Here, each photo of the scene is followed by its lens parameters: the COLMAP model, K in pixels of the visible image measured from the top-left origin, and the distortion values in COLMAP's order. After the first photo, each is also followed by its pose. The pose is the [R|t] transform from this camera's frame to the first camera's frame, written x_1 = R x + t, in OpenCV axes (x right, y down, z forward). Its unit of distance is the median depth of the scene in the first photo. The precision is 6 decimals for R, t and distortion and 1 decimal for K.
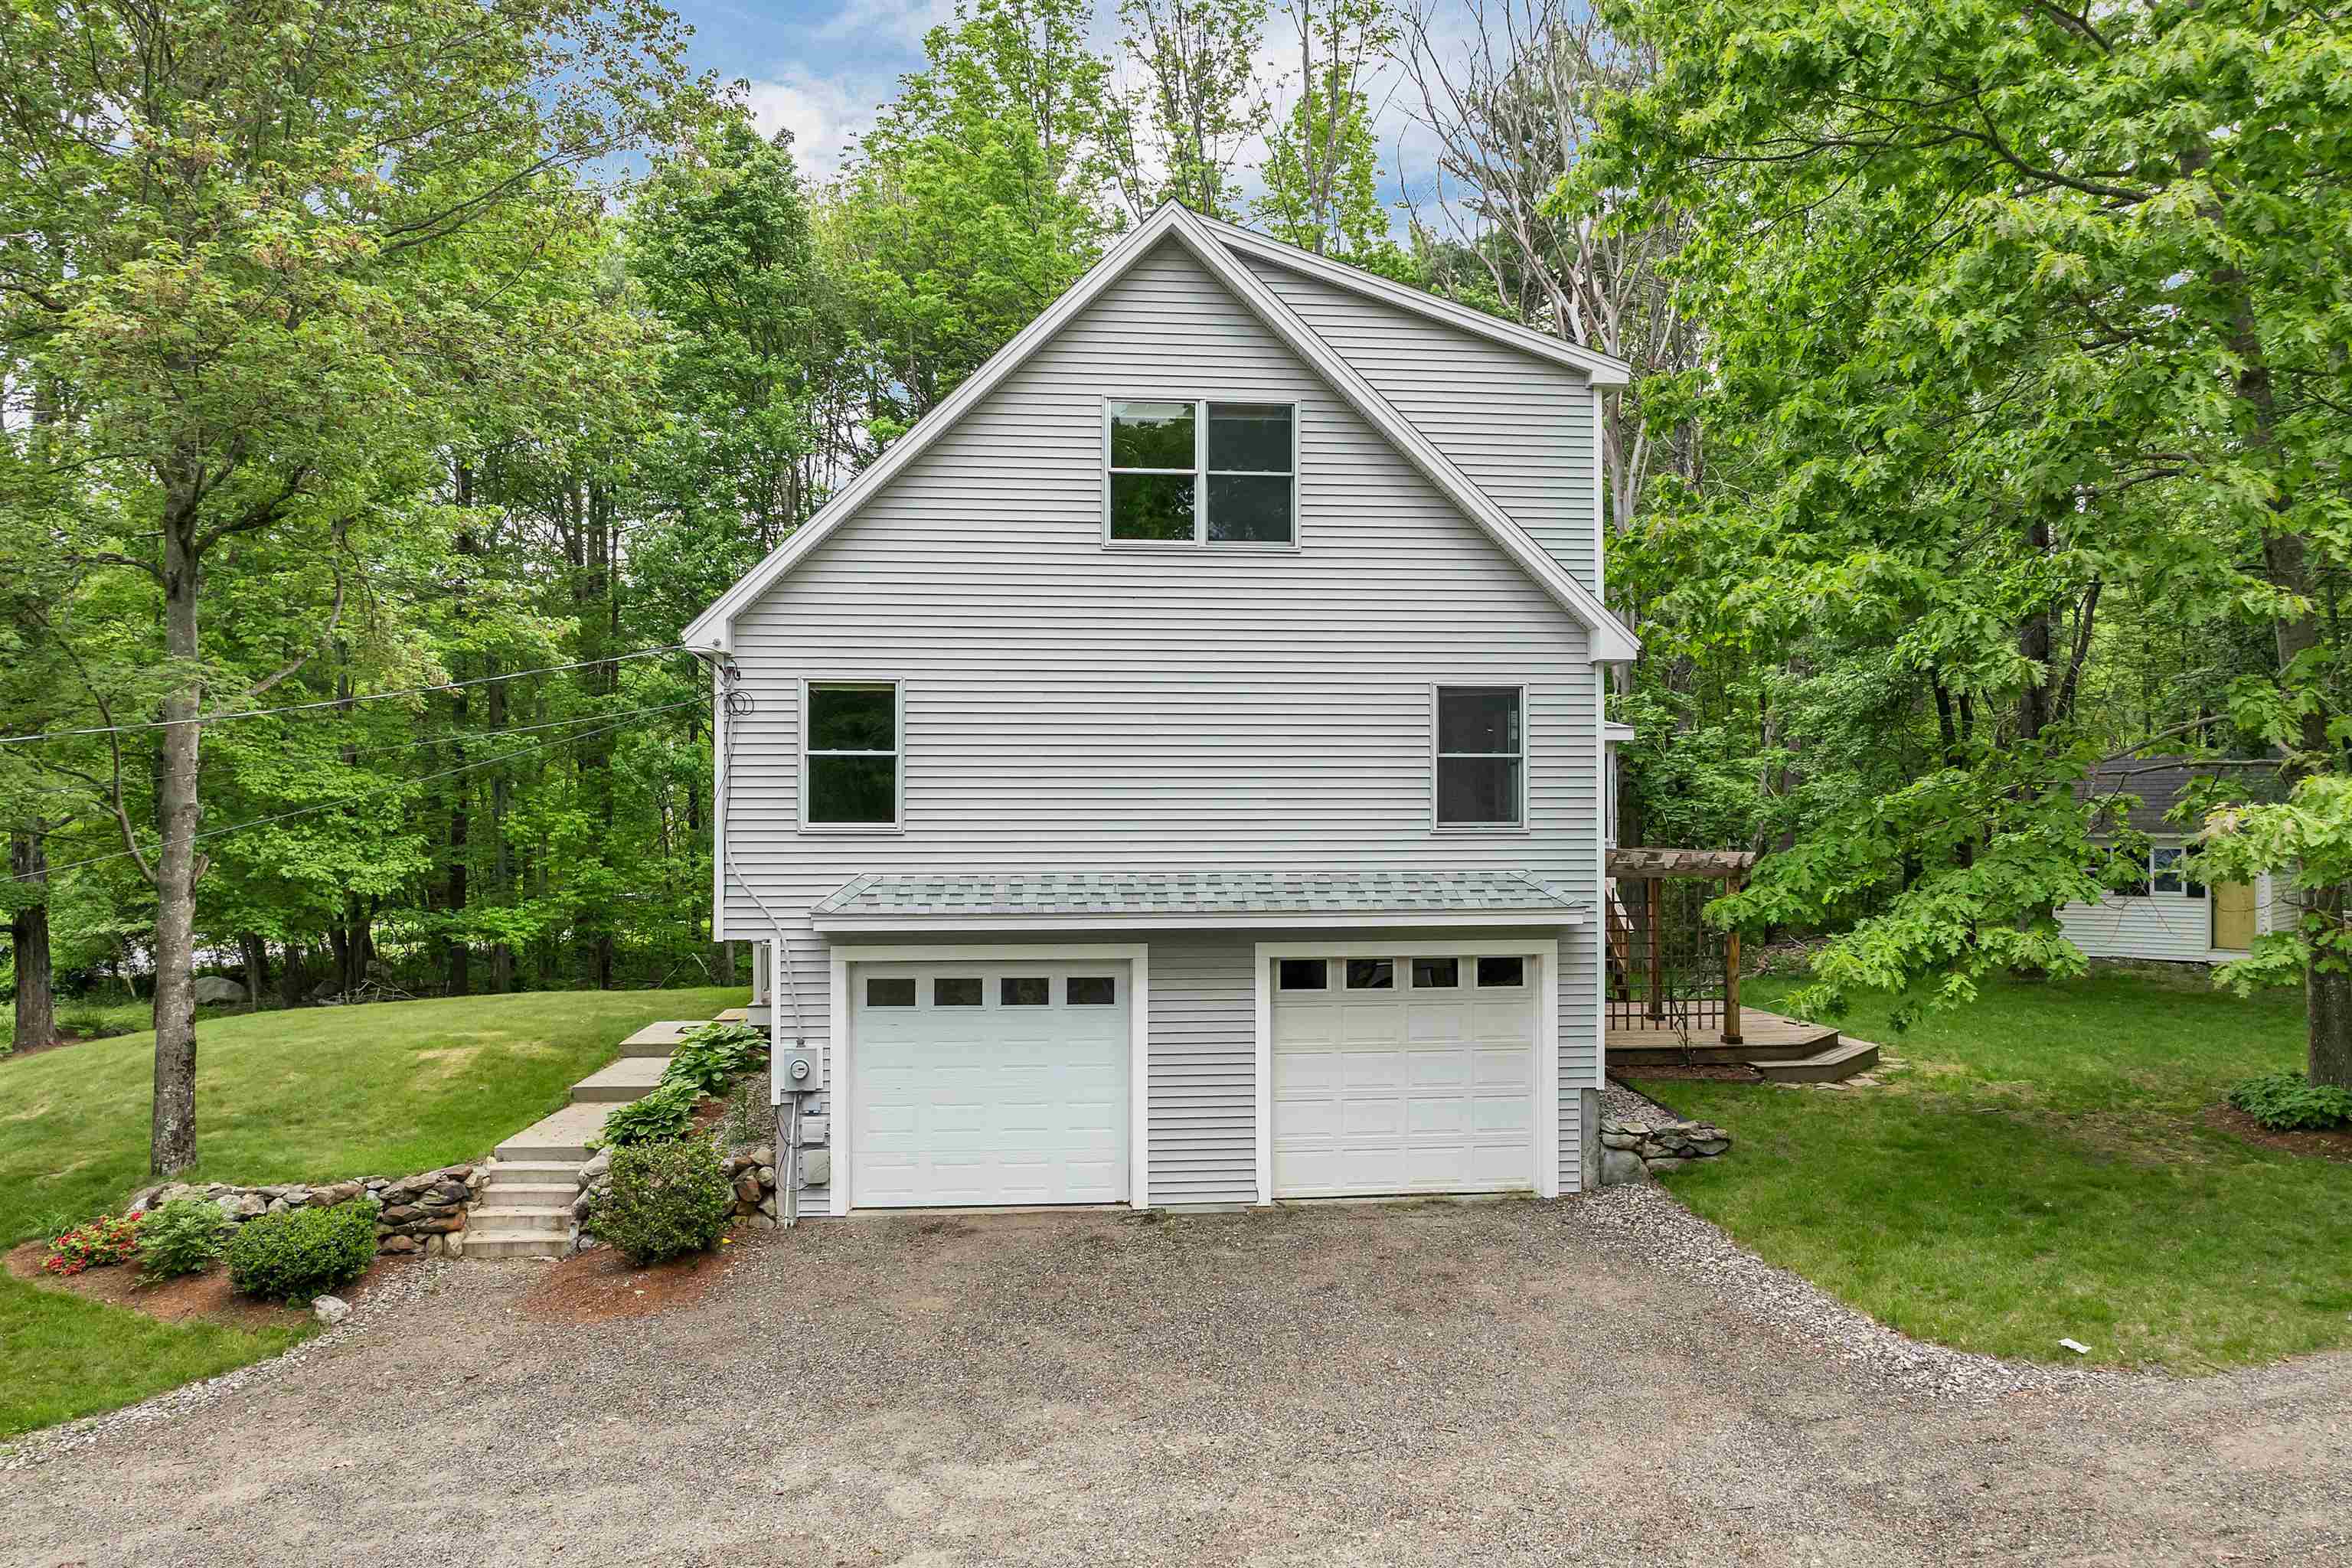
lens RADIAL K [[1687.7, 0, 1176.0], [0, 1687.7, 784.0], [0, 0, 1]] dist [-0.037532, -0.005773]
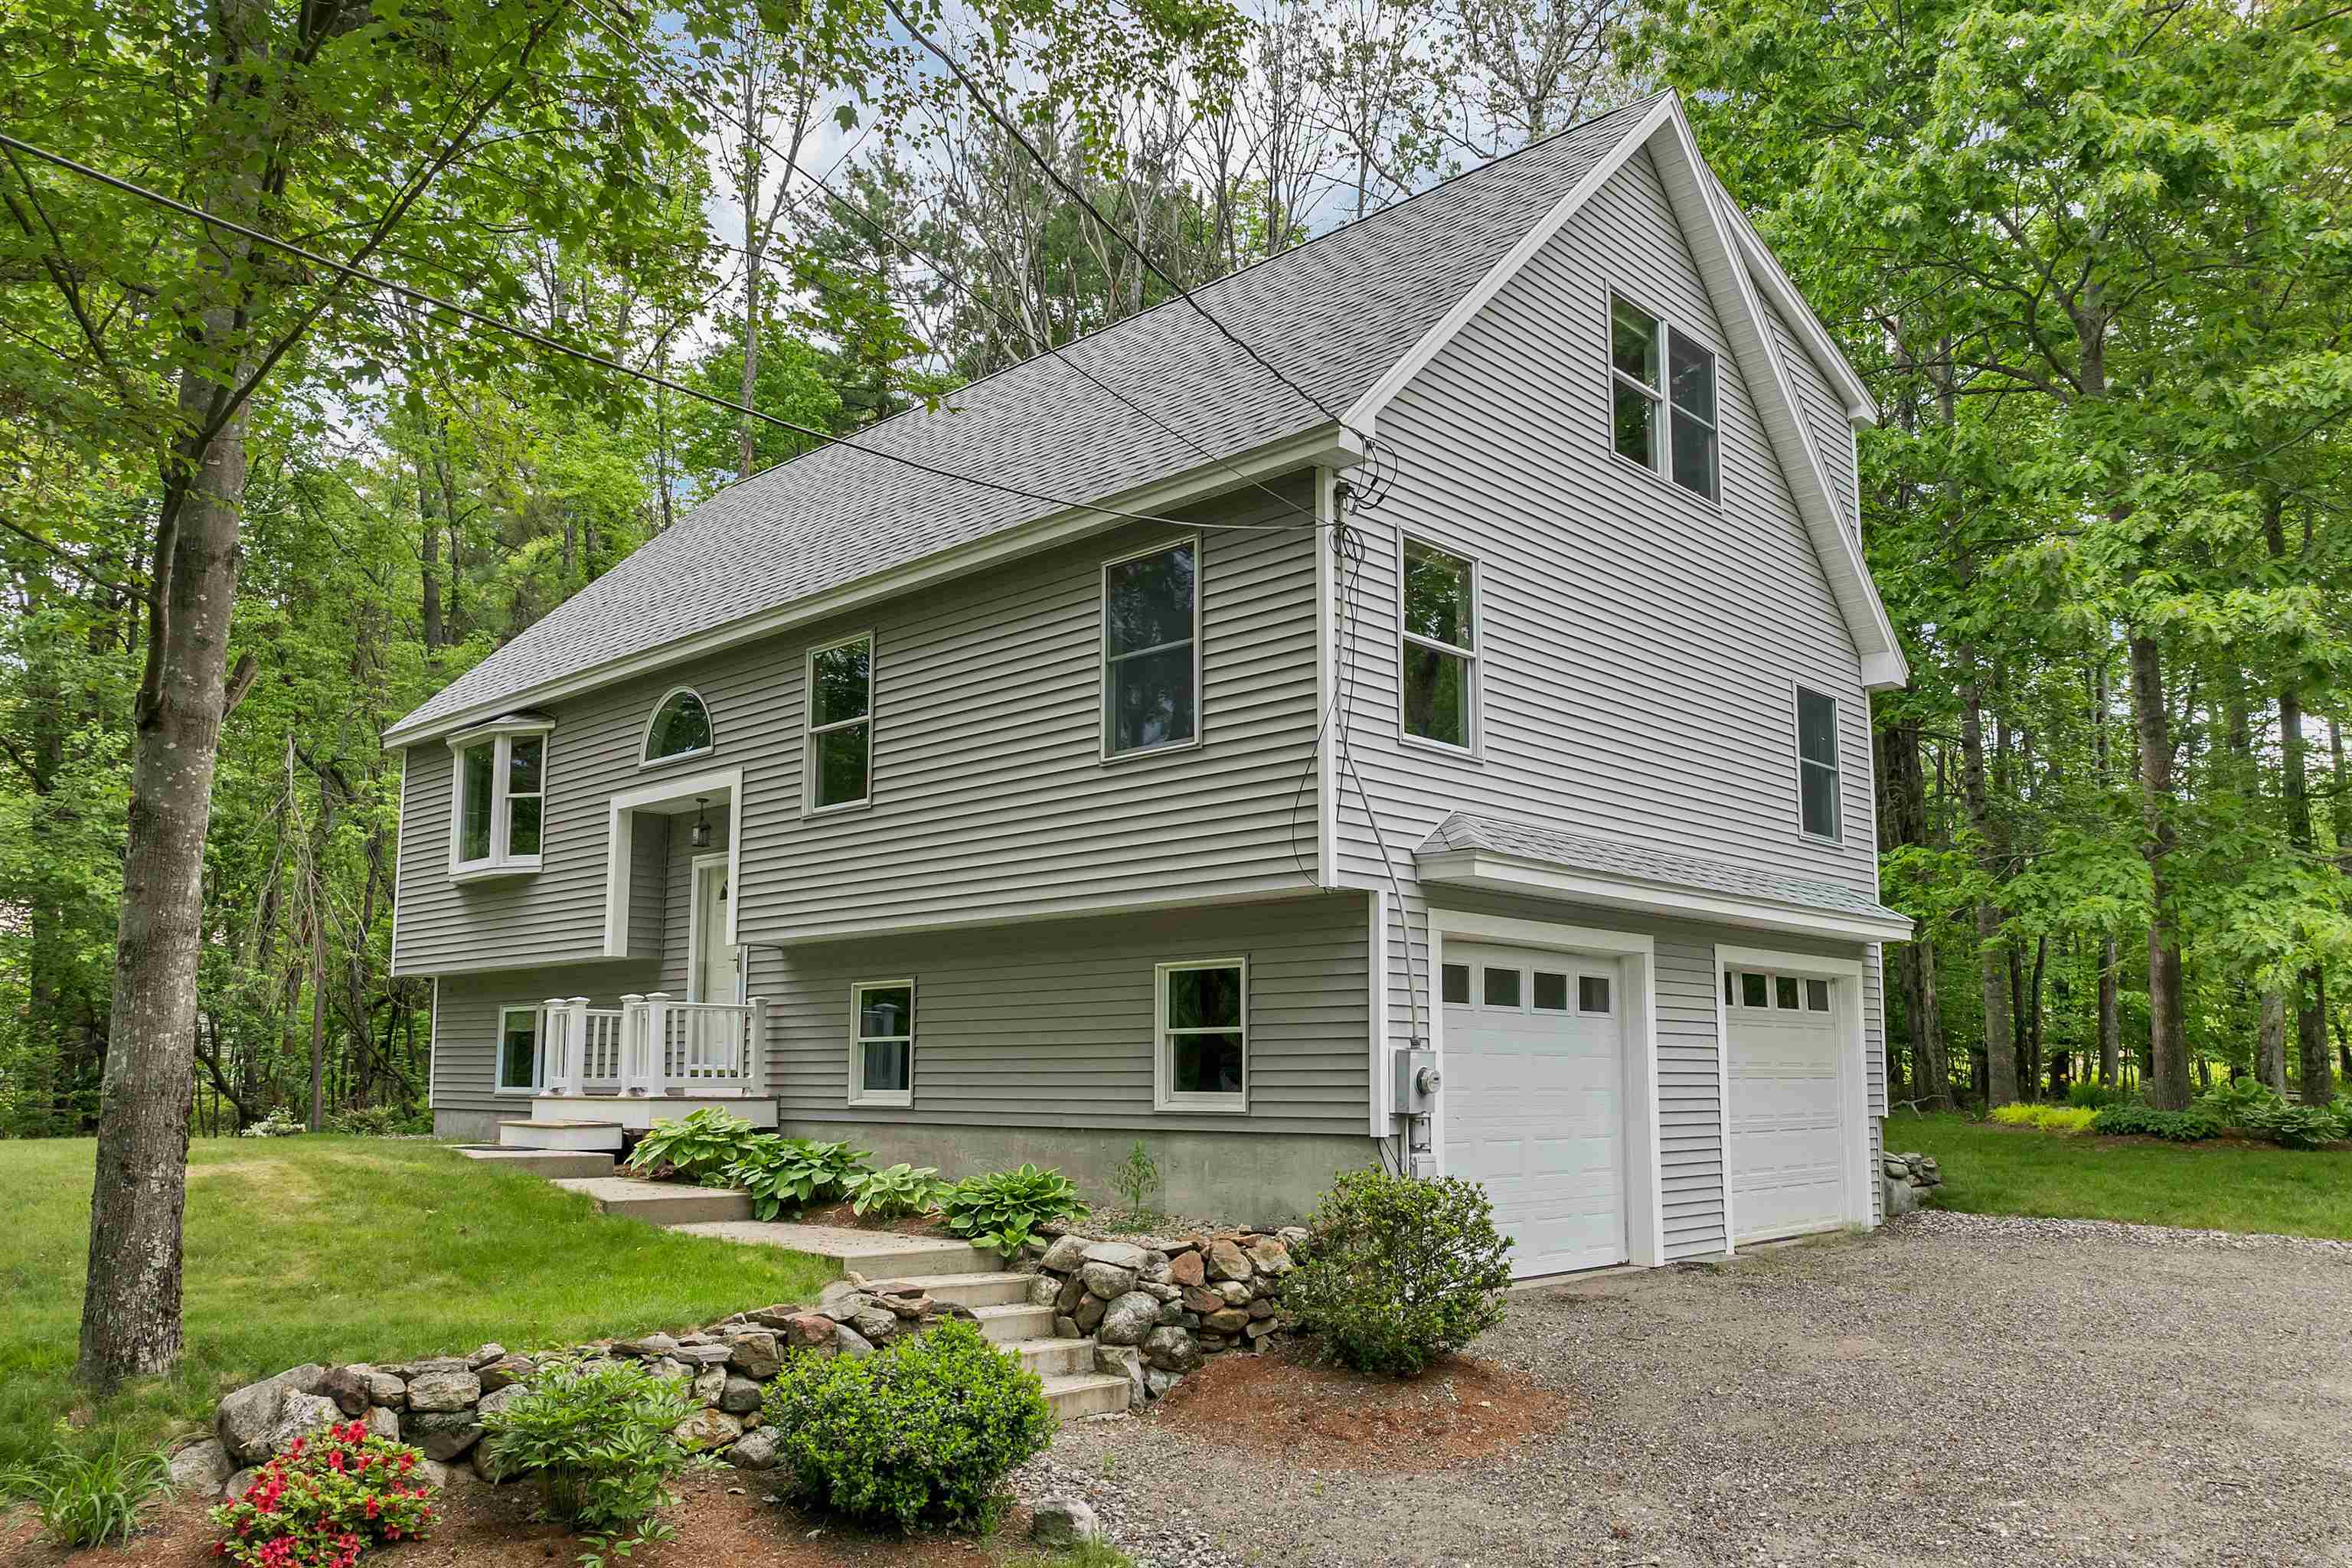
lens RADIAL K [[1748.5, 0, 1173.9], [0, 1748.5, 861.4], [0, 0, 1]] dist [-0.049468, 0.002258]
pose [[0.761993, 0.084350, 0.642068, -0.740478], [-0.013008, 0.993274, -0.115051, 0.159277], [-0.647455, 0.079315, 0.757965, 0.508160]]
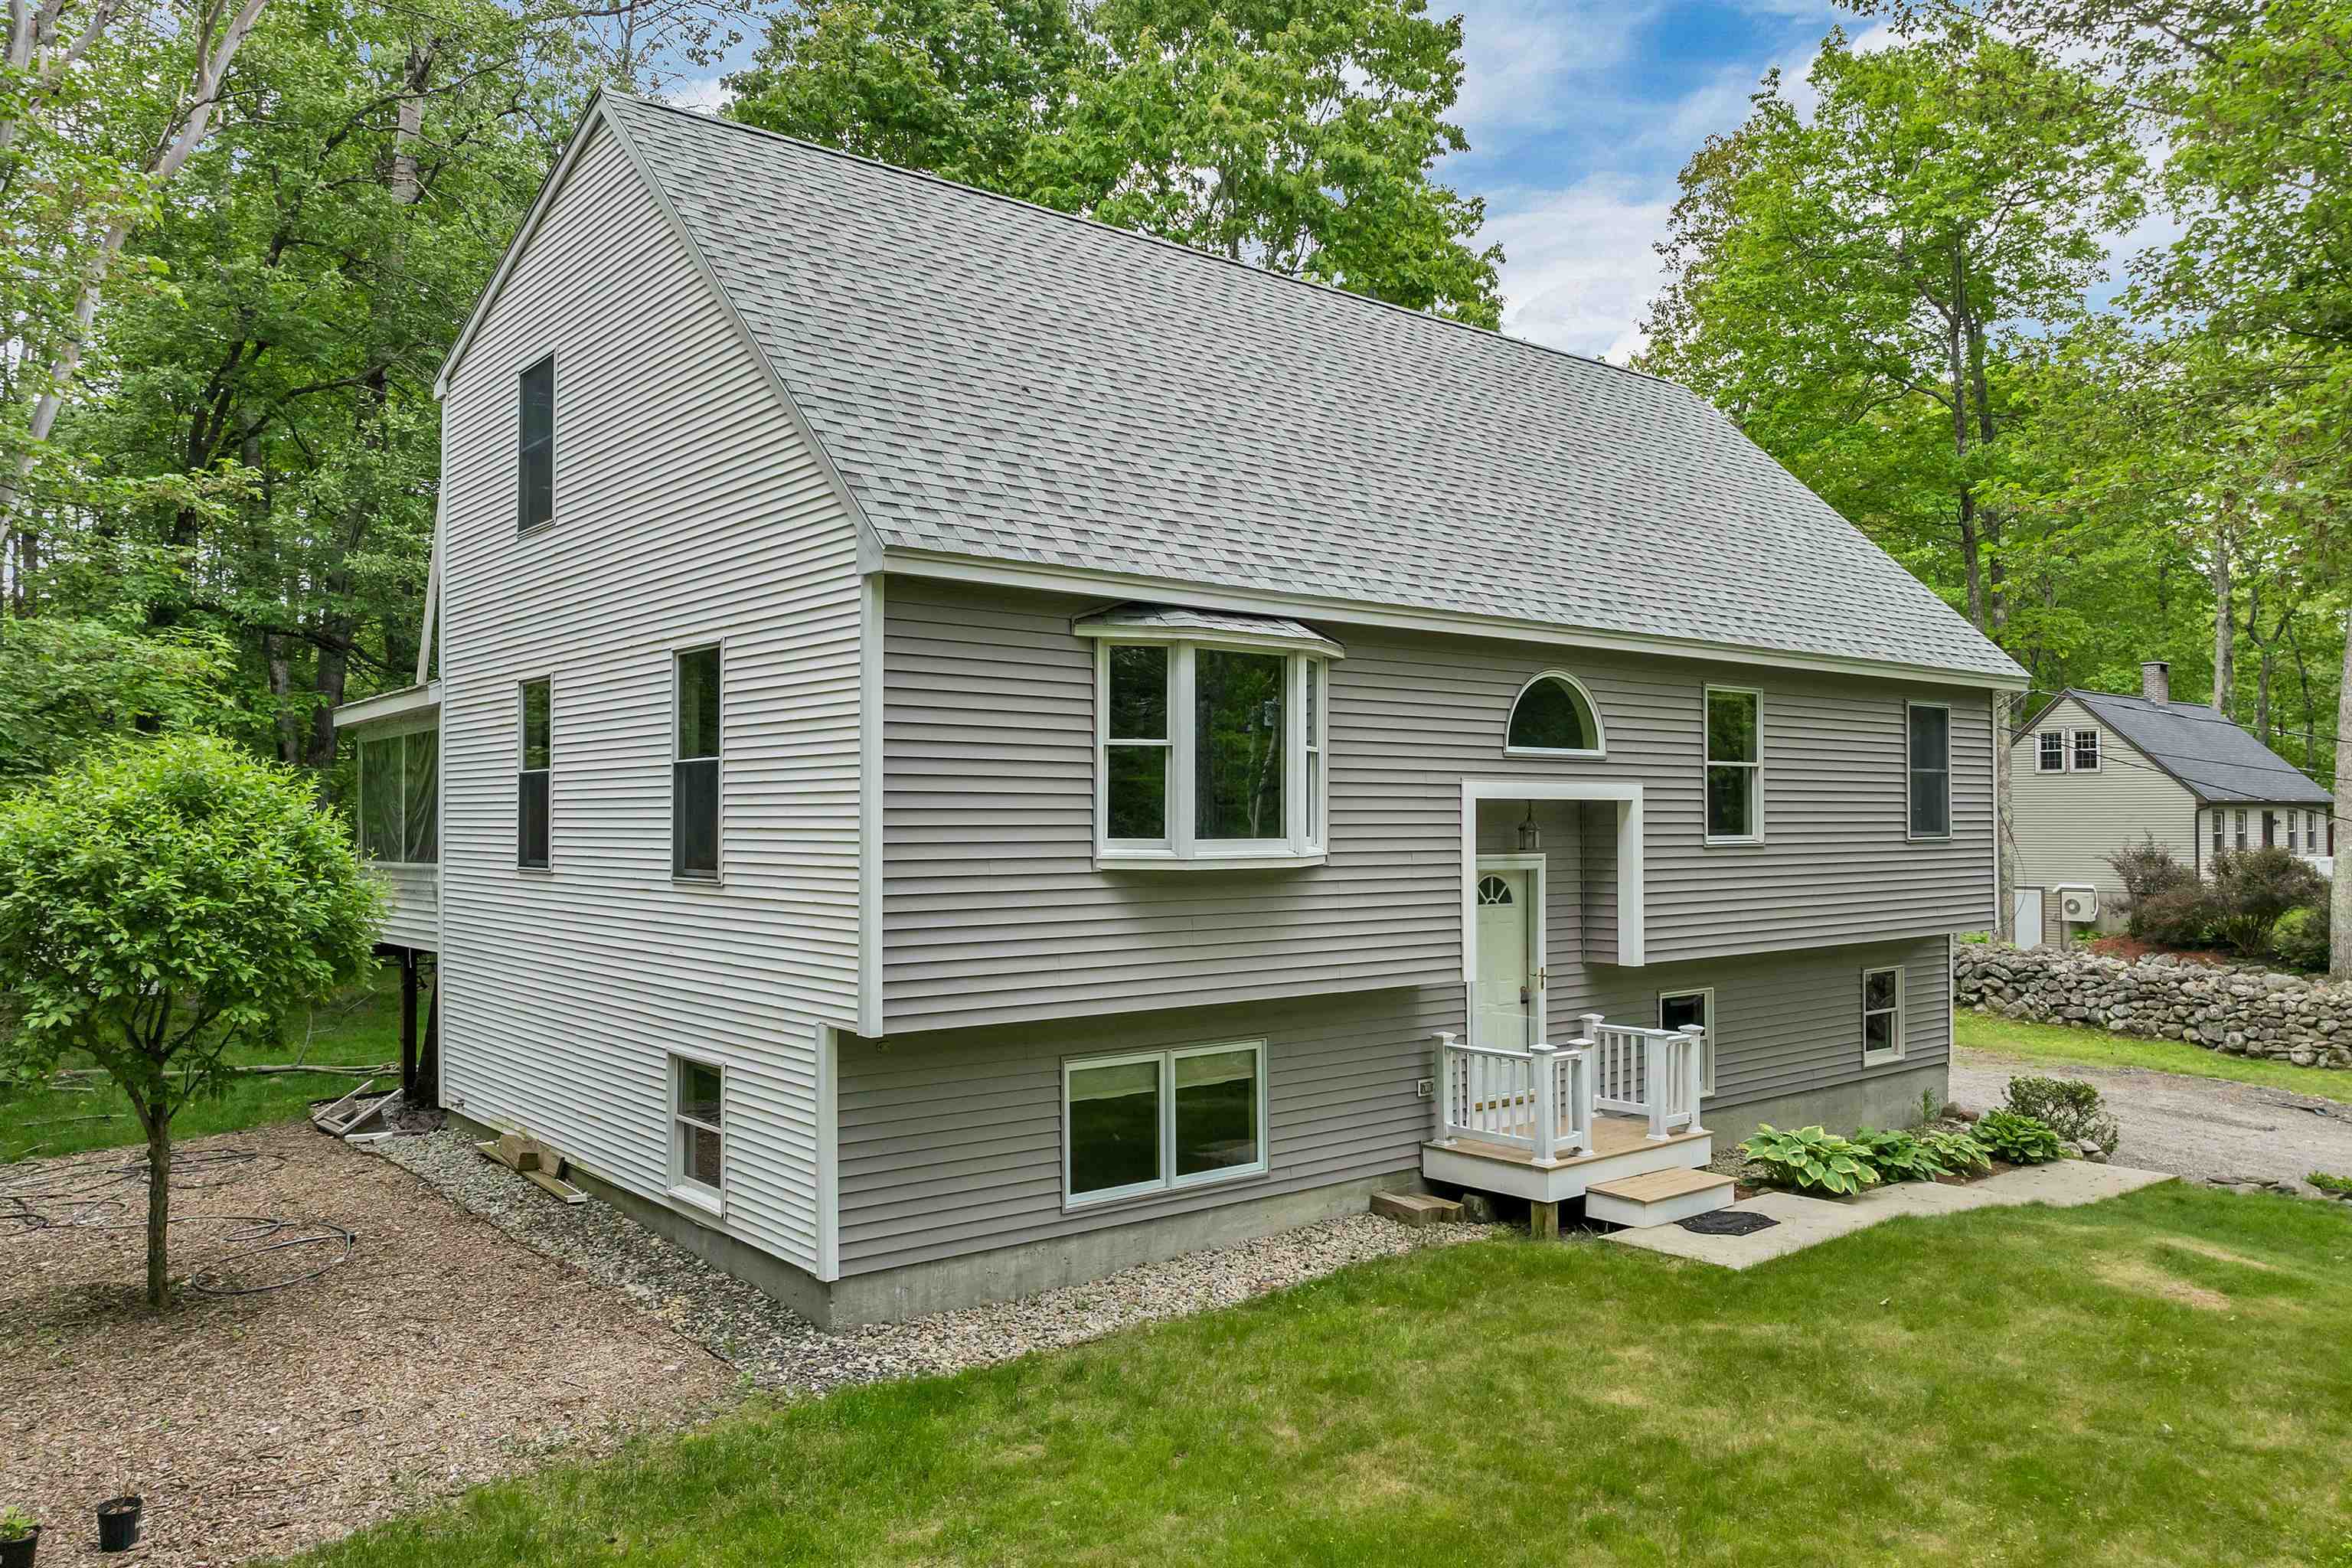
lens RADIAL K [[1687.7, 0, 1176.0], [0, 1687.7, 784.0], [0, 0, 1]] dist [-0.037532, -0.005773]
pose [[-0.545546, 0.020637, 0.837827, -0.928105], [-0.008363, 0.999513, -0.030065, 0.030725], [-0.838039, -0.023408, -0.545108, 2.081983]]
